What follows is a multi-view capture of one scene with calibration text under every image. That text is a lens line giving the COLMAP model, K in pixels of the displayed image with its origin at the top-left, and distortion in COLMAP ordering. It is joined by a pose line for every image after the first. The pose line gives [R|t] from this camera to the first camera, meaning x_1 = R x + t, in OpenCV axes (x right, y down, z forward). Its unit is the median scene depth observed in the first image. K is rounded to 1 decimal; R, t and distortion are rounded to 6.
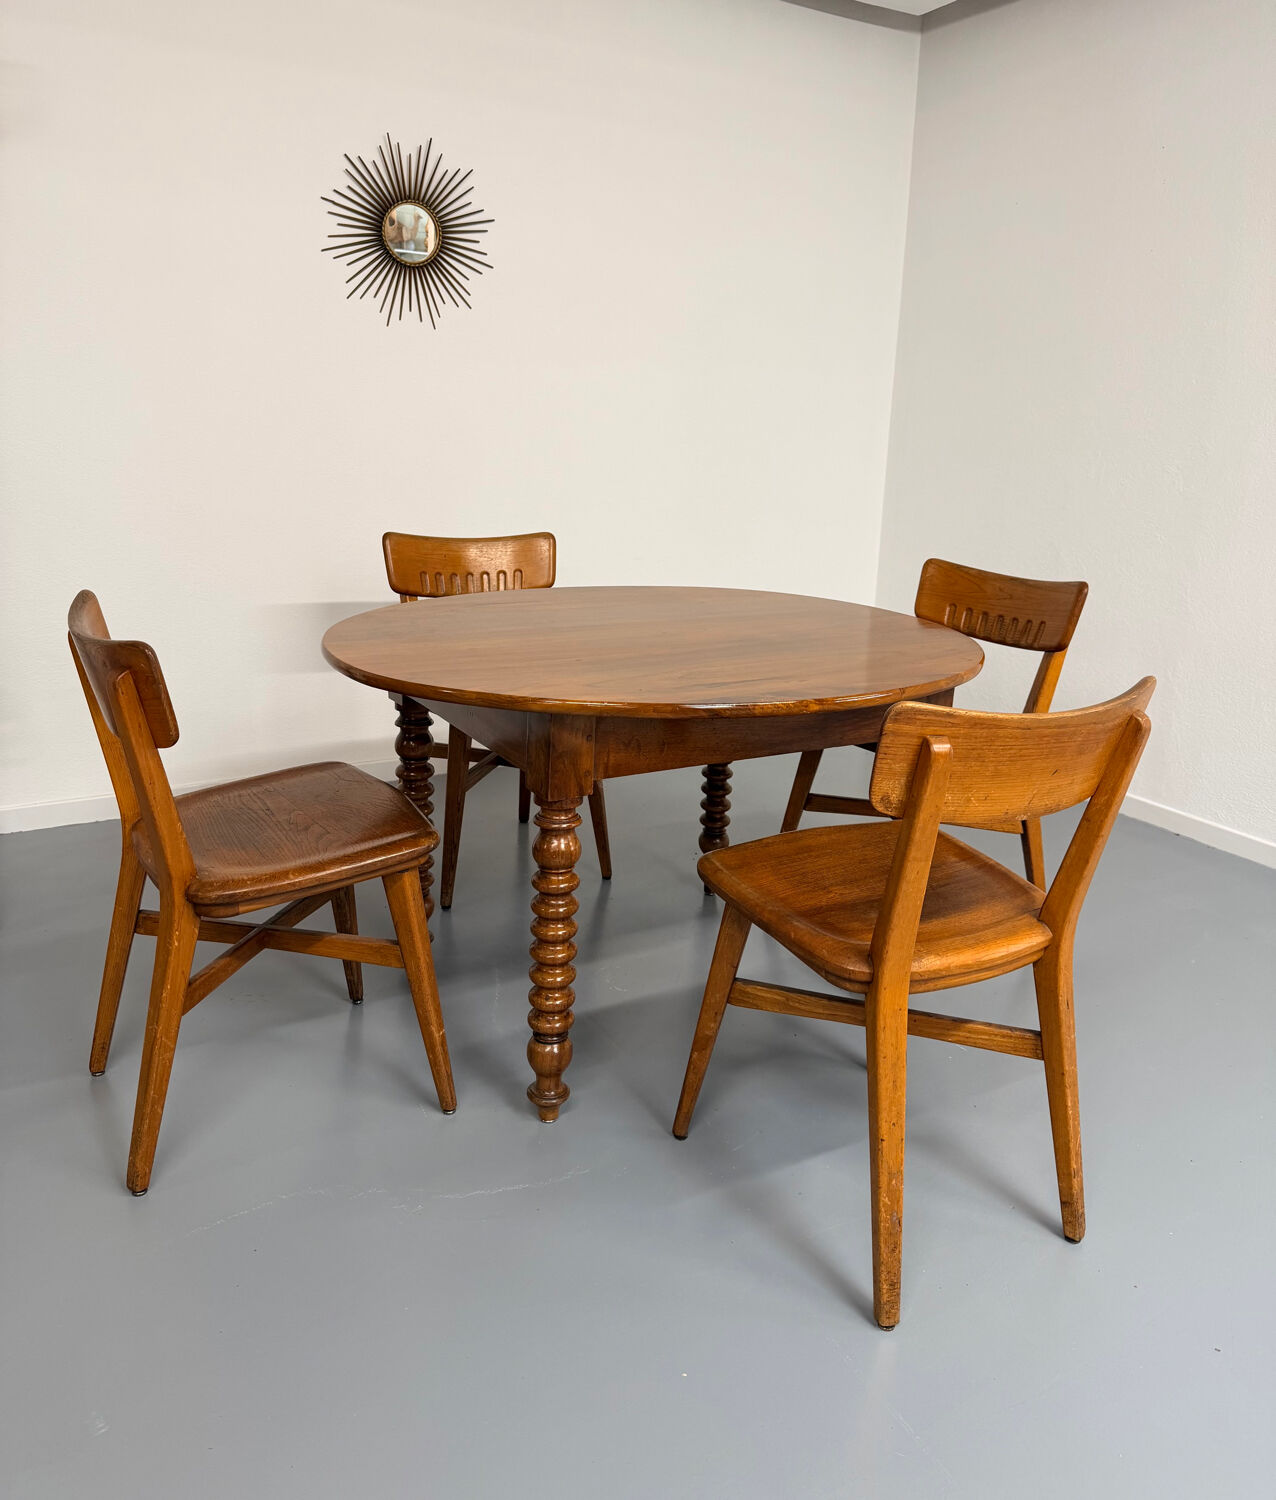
lens RADIAL K [[1196.4, 0, 633.9], [0, 1196.4, 635.2], [0, 0, 1]] dist [0.072958, -0.076217]
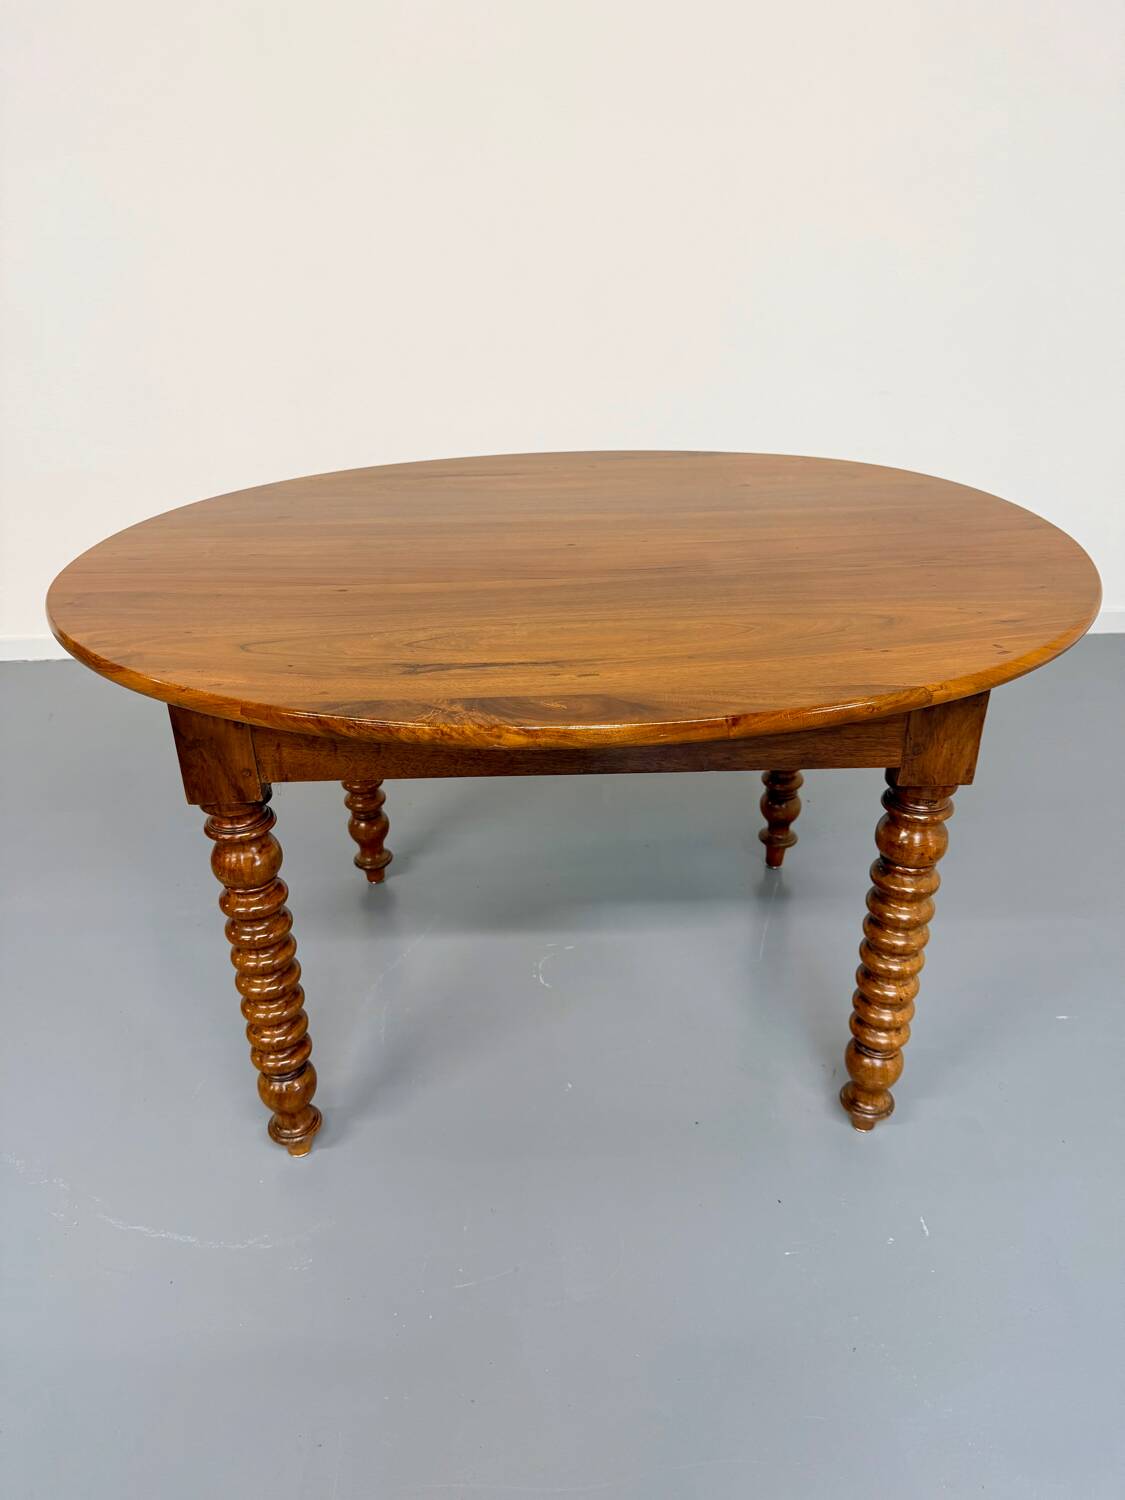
lens RADIAL K [[1063.2, 0, 557.9], [0, 1063.2, 748.1], [0, 0, 1]] dist [0.088885, -0.102492]
pose [[0.862893, 0.176196, -0.473678, 0.395438], [-0.038353, 0.957386, 0.286255, -0.079129], [0.503929, -0.228841, 0.832879, 0.569614]]
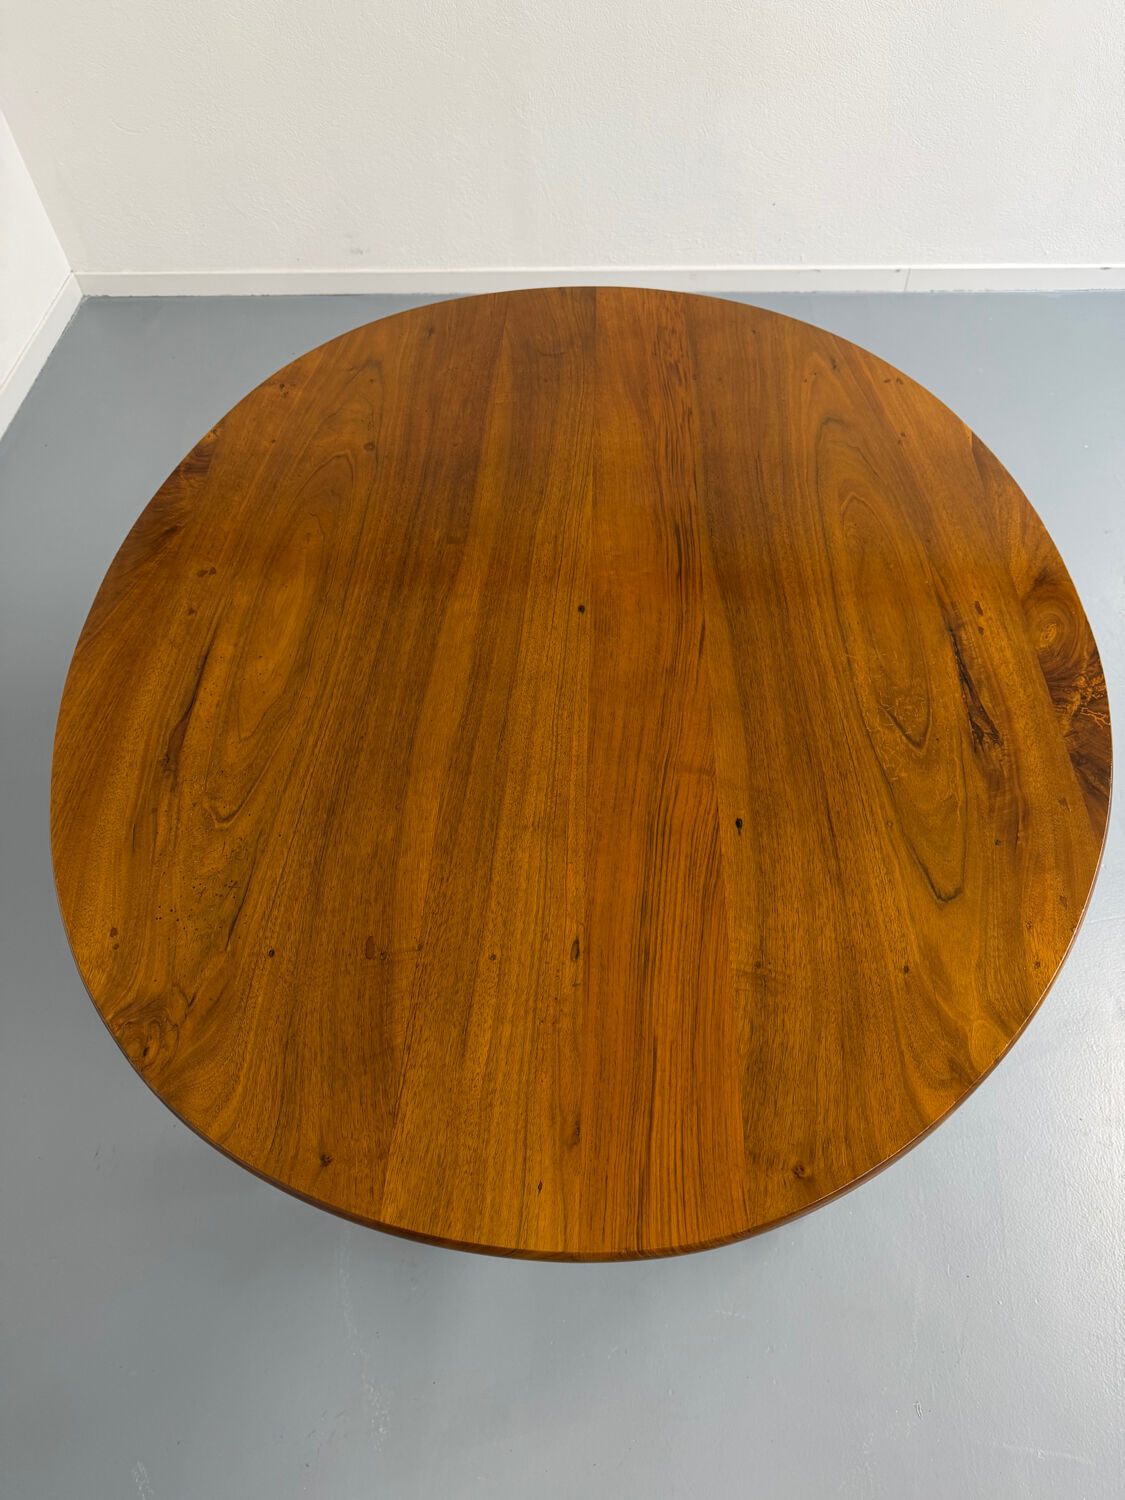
lens RADIAL K [[1063.2, 0, 562.4], [0, 1063.2, 748.4], [0, 0, 1]] dist [0.088885, -0.102492]
pose [[0.551848, -0.700851, 0.451964, -0.306642], [0.219114, 0.644772, 0.732297, -0.399660], [-0.804645, -0.305085, 0.509382, 0.893047]]
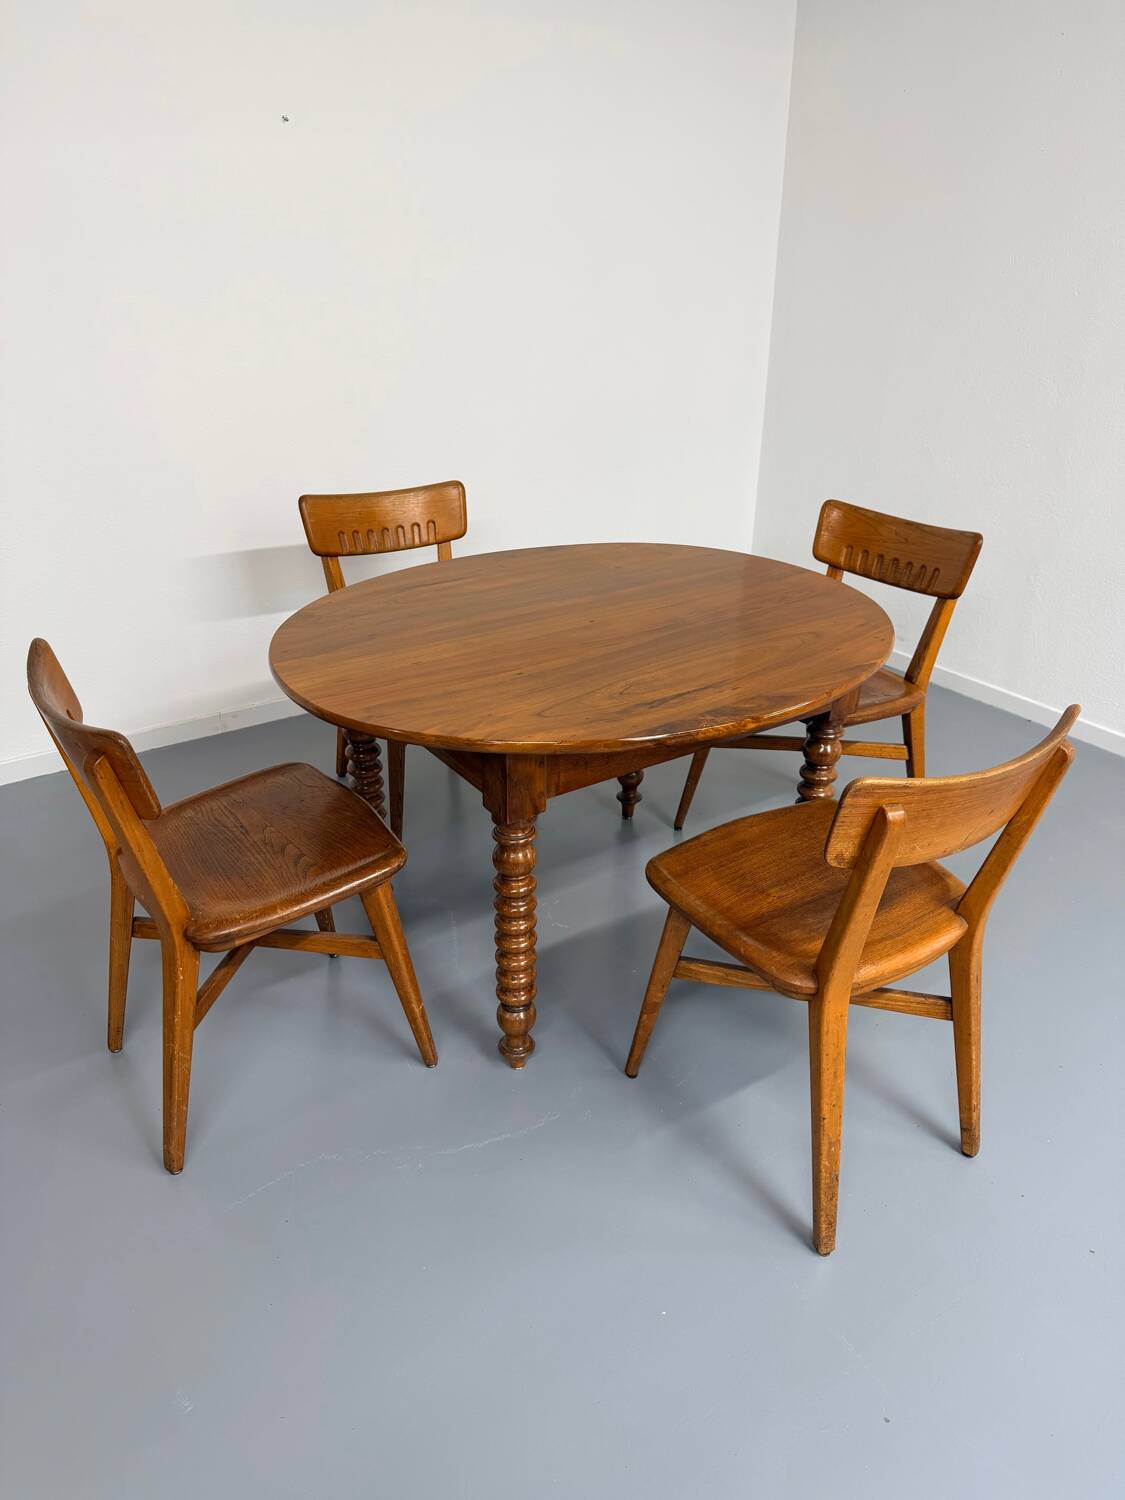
lens RADIAL K [[1063.2, 0, 554.8], [0, 1063.2, 747.0], [0, 0, 1]] dist [0.088885, -0.102492]
pose [[0.997822, -0.055194, 0.036120, -0.057876], [0.044121, 0.965527, 0.256538, -0.167414], [-0.049034, -0.254386, 0.965859, 0.084065]]
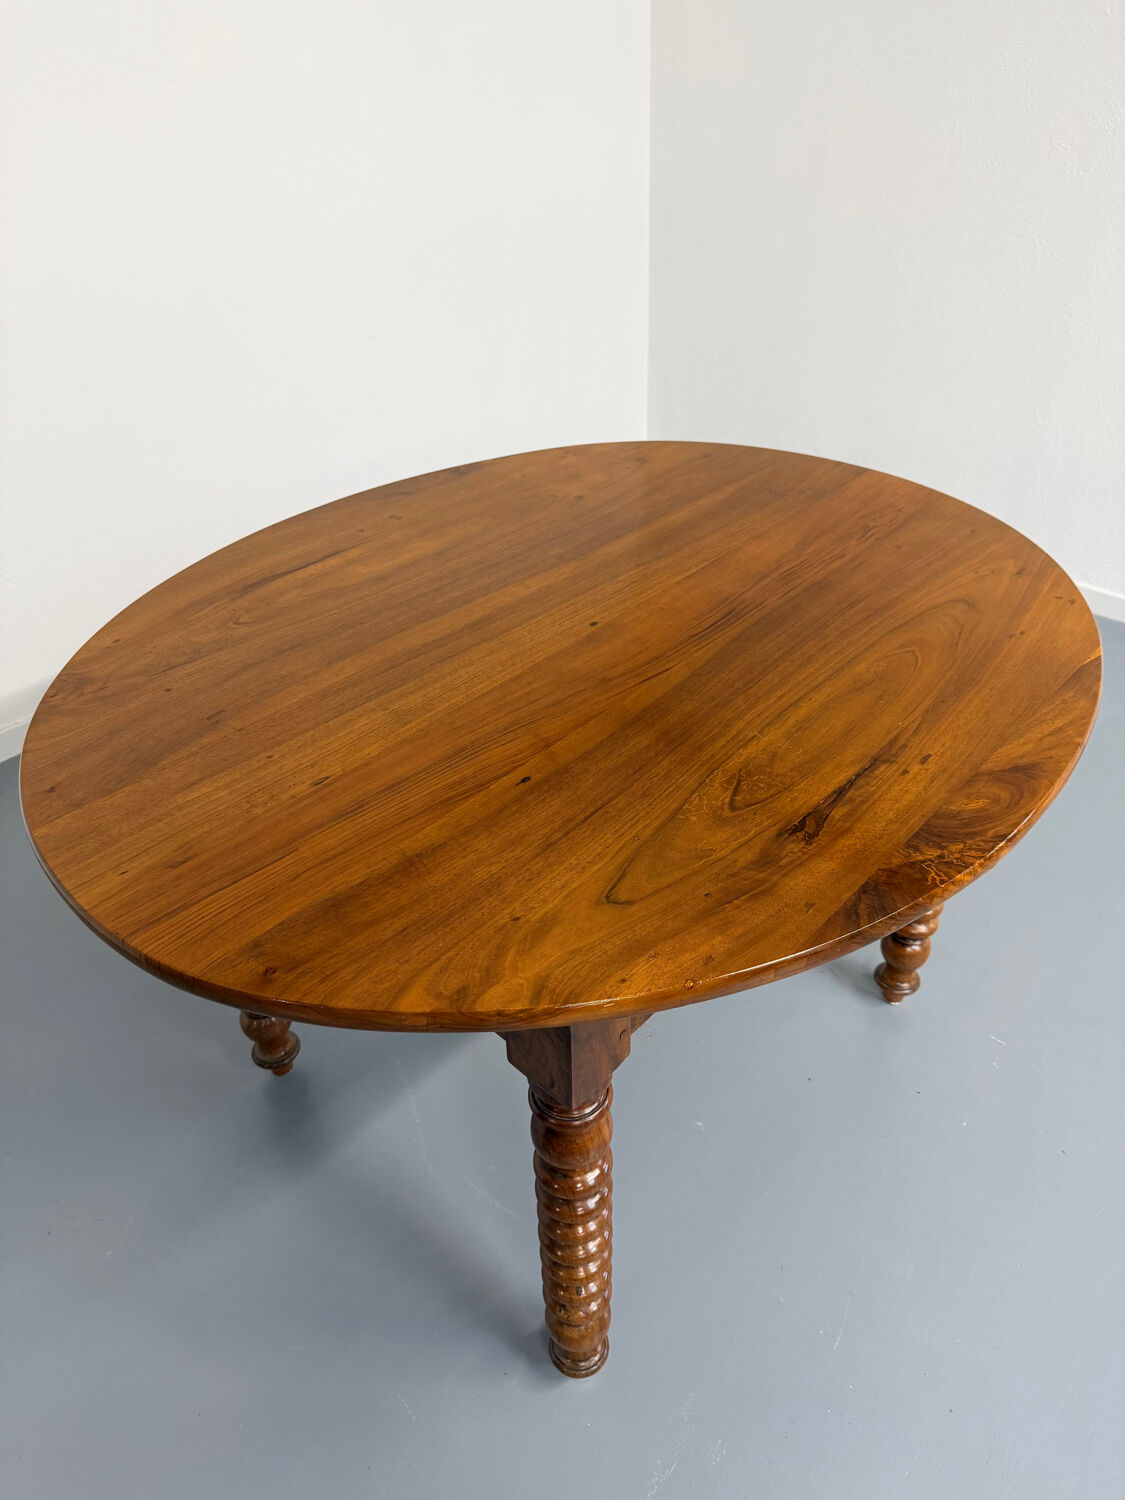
lens RADIAL K [[1063.2, 0, 550.6], [0, 1063.2, 755.9], [0, 0, 1]] dist [0.088885, -0.102492]
pose [[0.961724, -0.209670, 0.176422, -0.130302], [0.118748, 0.899134, 0.421257, -0.212616], [-0.246952, -0.384183, 0.889617, 0.601046]]
